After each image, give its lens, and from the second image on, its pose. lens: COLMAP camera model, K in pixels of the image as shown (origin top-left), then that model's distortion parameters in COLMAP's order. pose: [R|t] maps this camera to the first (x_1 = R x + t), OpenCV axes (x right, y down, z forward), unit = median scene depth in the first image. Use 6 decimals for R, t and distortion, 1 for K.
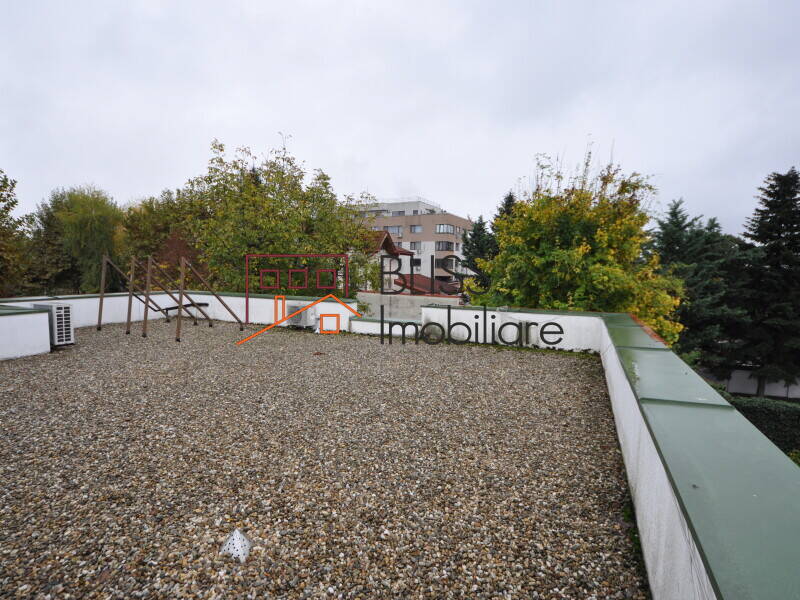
lens RADIAL K [[408.9, 0, 398.2], [0, 408.9, 302.3], [0, 0, 1]] dist [0.004168, -0.001494]
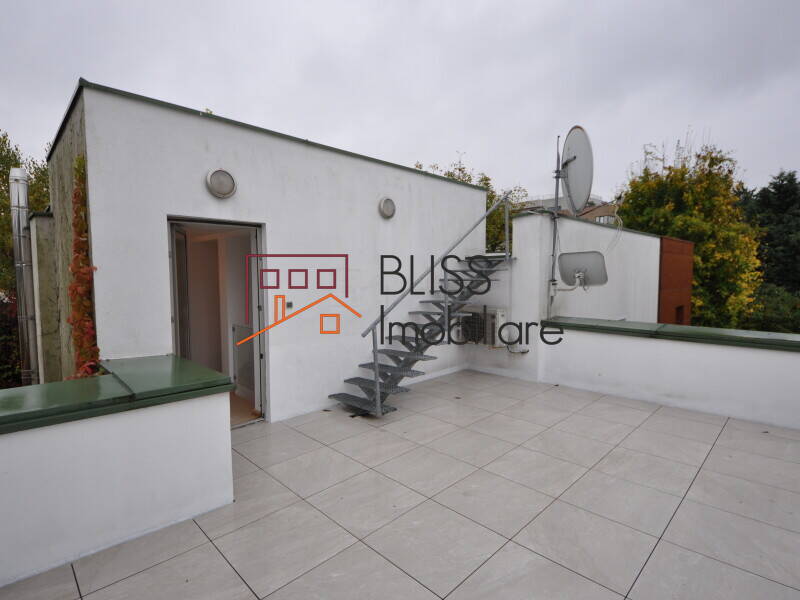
lens RADIAL K [[408.9, 0, 398.1], [0, 408.9, 296.8], [0, 0, 1]] dist [0.004168, -0.001494]
pose [[0.933407, 0.000929, -0.358818, 0.058929], [-0.009774, 0.999691, -0.022839, 0.214698], [0.358686, 0.024826, 0.933128, -0.650635]]
